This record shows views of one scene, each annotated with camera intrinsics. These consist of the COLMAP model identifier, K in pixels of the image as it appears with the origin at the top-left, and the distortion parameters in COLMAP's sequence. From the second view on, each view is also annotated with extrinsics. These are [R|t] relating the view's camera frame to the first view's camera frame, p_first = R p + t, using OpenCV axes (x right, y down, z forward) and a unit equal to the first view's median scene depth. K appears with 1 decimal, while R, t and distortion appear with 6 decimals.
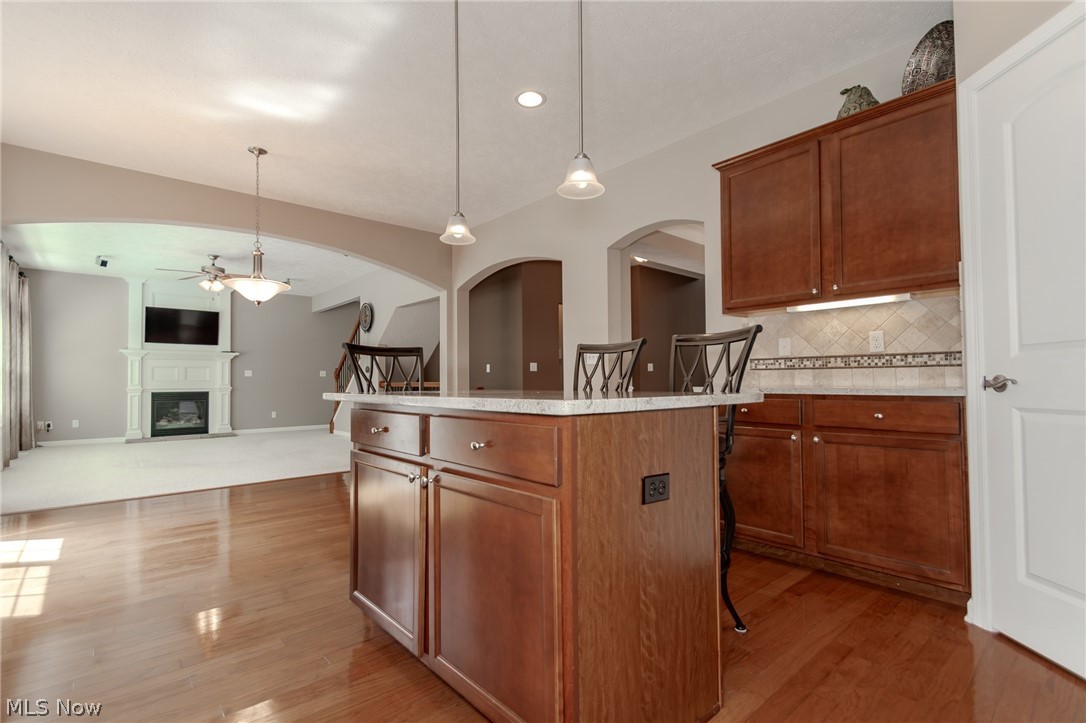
lens RADIAL K [[505.9, 0, 543.0], [0, 505.9, 361.5], [0, 0, 1]] dist [-0.002960, -0.001173]
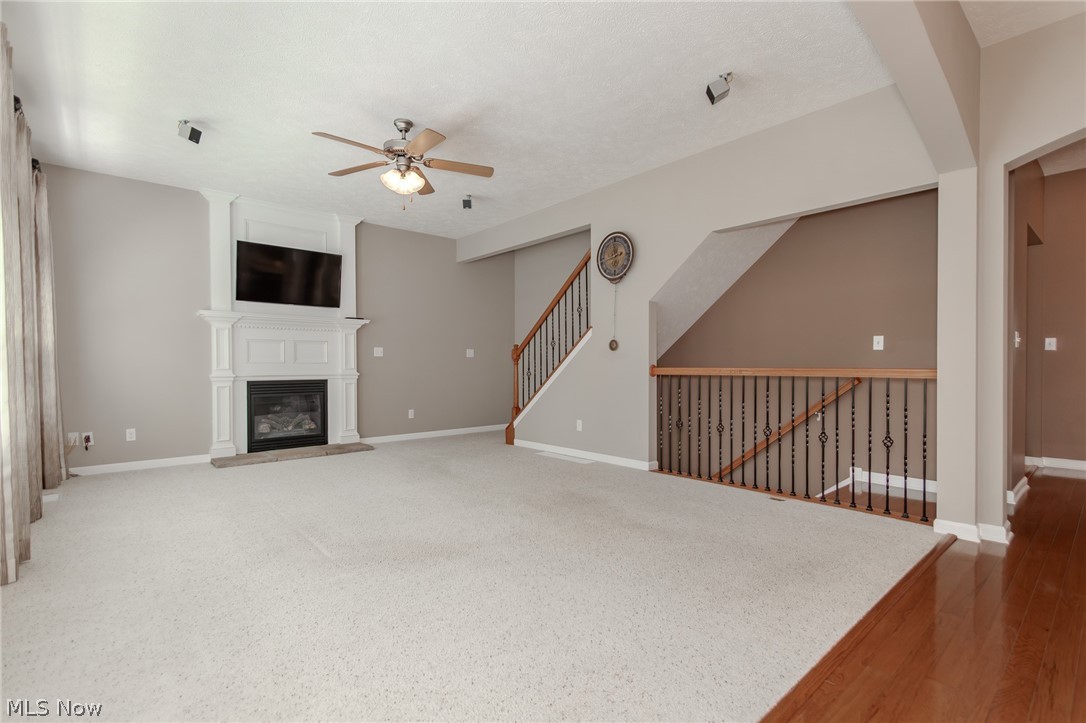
lens RADIAL K [[500.5, 0, 543.0], [0, 500.5, 361.5], [0, 0, 1]] dist [0.001292, -0.007705]
pose [[0.999975, 0.006312, 0.003104, -0.419875], [-0.006415, 0.999382, 0.034567, 0.013888], [-0.002884, -0.034586, 0.999398, 0.392218]]
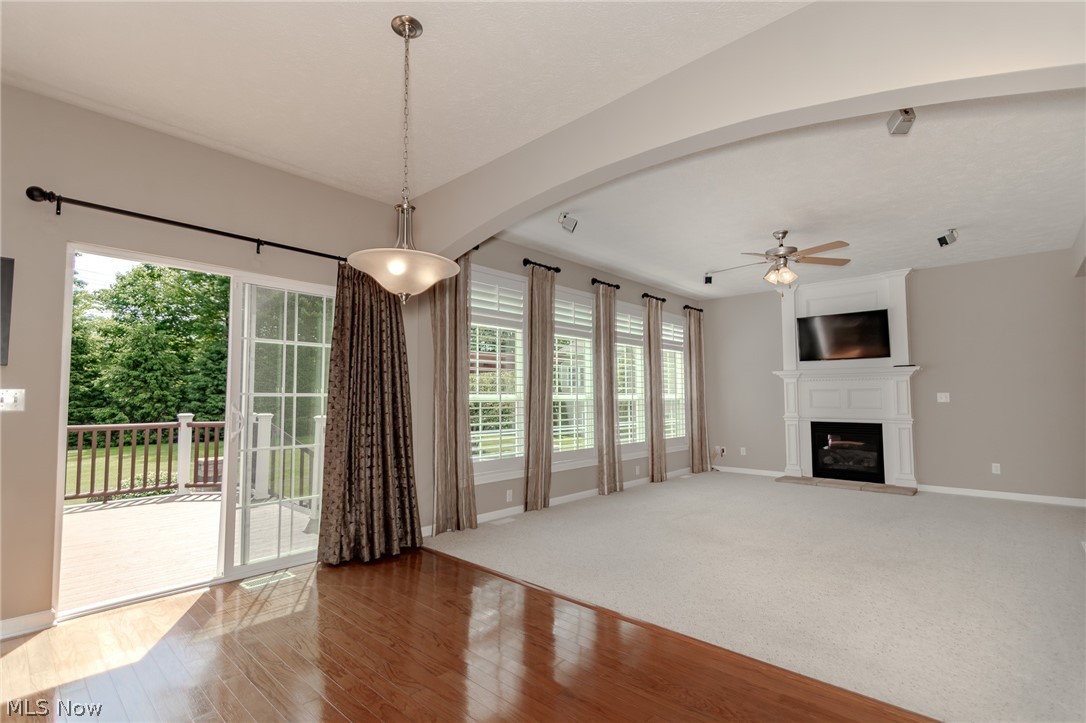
lens RADIAL K [[505.9, 0, 543.0], [0, 505.9, 361.5], [0, 0, 1]] dist [-0.002960, -0.001173]
pose [[0.112449, -0.062775, -0.991673, -0.006933], [0.037981, 0.997545, -0.058840, -0.004062], [0.992931, -0.031048, 0.114558, 0.484235]]
